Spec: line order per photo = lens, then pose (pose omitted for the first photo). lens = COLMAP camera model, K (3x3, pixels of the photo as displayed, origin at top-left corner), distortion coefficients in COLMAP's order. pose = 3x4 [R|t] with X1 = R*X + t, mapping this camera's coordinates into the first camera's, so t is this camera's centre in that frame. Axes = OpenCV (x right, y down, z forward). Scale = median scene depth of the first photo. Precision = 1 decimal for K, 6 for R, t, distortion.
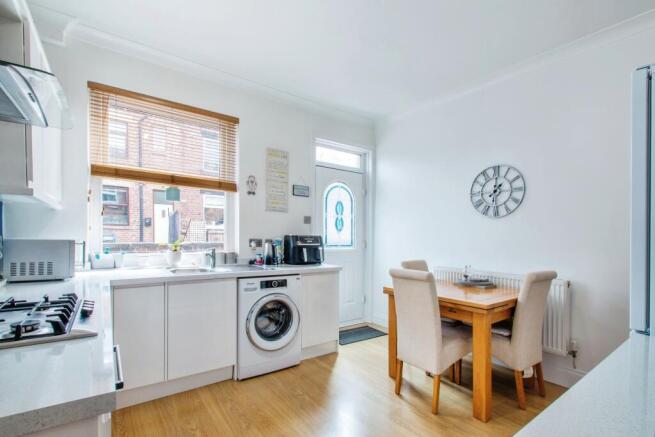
lens RADIAL K [[311.1, 0, 326.9], [0, 311.1, 231.7], [0, 0, 1]] dist [-0.001305, -0.000102]
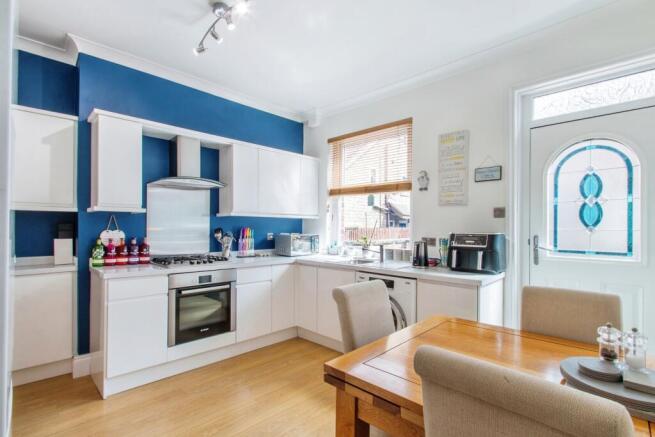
lens RADIAL K [[311.1, 0, 326.9], [0, 311.1, 231.7], [0, 0, 1]] dist [-0.001305, -0.000102]
pose [[0.172864, -0.004820, -0.984934, 0.537119], [0.005743, 0.999976, -0.003886, 0.006505], [0.984929, -0.004985, 0.172887, 0.456060]]
